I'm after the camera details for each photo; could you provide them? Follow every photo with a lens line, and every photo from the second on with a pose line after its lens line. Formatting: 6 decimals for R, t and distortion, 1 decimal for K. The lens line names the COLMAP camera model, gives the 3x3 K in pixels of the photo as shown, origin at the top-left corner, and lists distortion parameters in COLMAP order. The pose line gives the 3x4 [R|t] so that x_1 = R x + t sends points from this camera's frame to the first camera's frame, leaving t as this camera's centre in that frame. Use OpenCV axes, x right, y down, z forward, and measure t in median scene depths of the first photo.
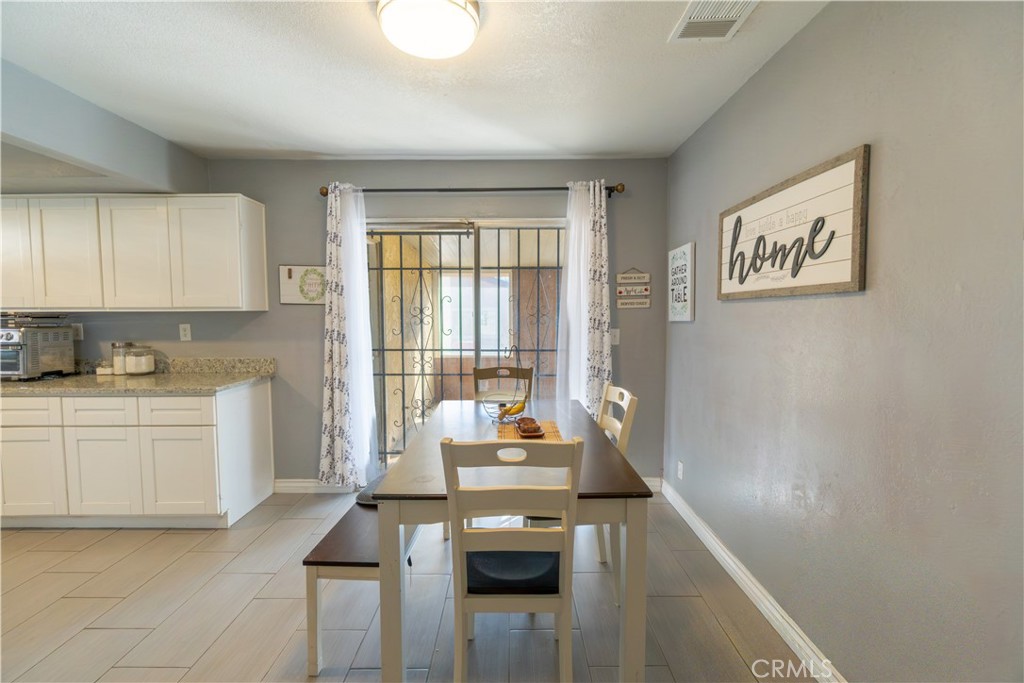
lens RADIAL K [[443.2, 0, 510.5], [0, 443.2, 336.2], [0, 0, 1]] dist [-0.001040, 0.000206]
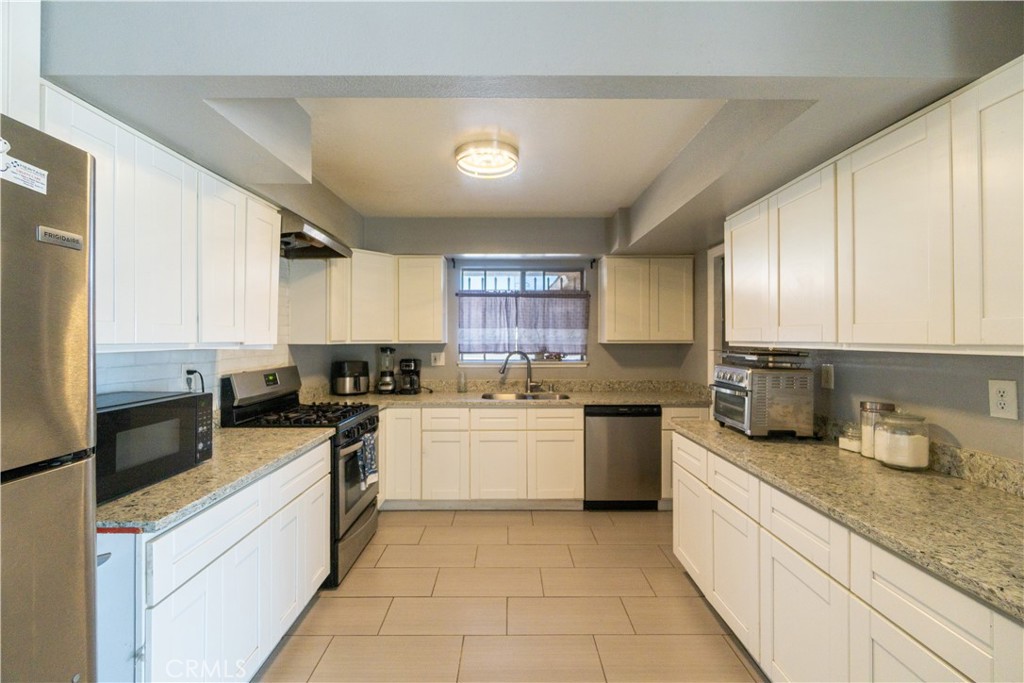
lens RADIAL K [[443.2, 0, 510.5], [0, 443.2, 336.2], [0, 0, 1]] dist [-0.001040, 0.000206]
pose [[0.005306, -0.001748, -0.999984, -0.305162], [-0.055153, 0.998476, -0.002038, -0.045621], [0.998464, 0.055163, 0.005201, 0.522987]]
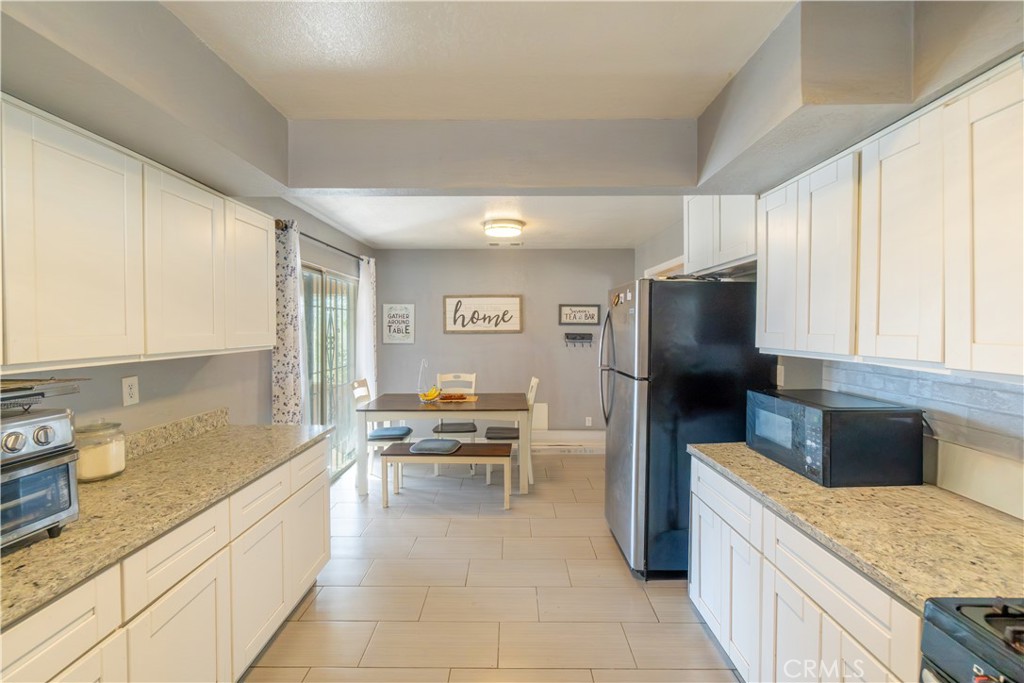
lens RADIAL K [[443.2, 0, 510.5], [0, 443.2, 336.2], [0, 0, 1]] dist [-0.001040, 0.000206]
pose [[0.002511, -0.019214, 0.999812, -1.395659], [0.056719, 0.998209, 0.019041, -0.068273], [-0.998387, 0.056661, 0.003596, 0.496386]]
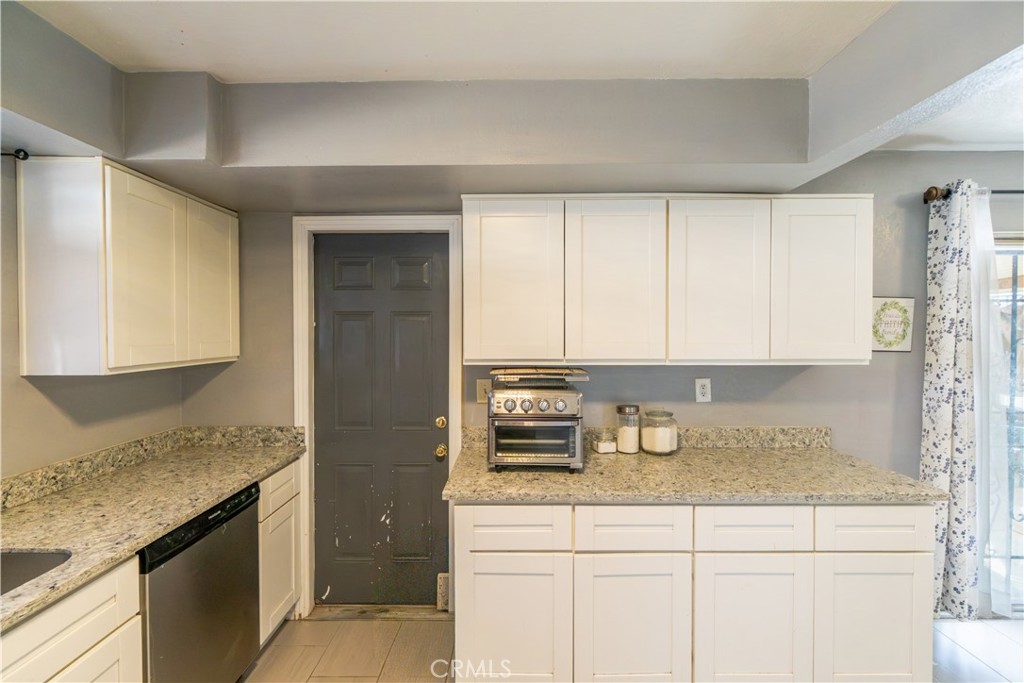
lens RADIAL K [[444.4, 0, 508.8], [0, 444.4, 338.5], [0, 0, 1]] dist [-0.003106, -0.000132]
pose [[0.999985, 0.002739, -0.004780, -1.087456], [-0.002929, 0.999180, -0.040375, -0.064315], [0.004666, 0.040389, 0.999173, 0.300011]]
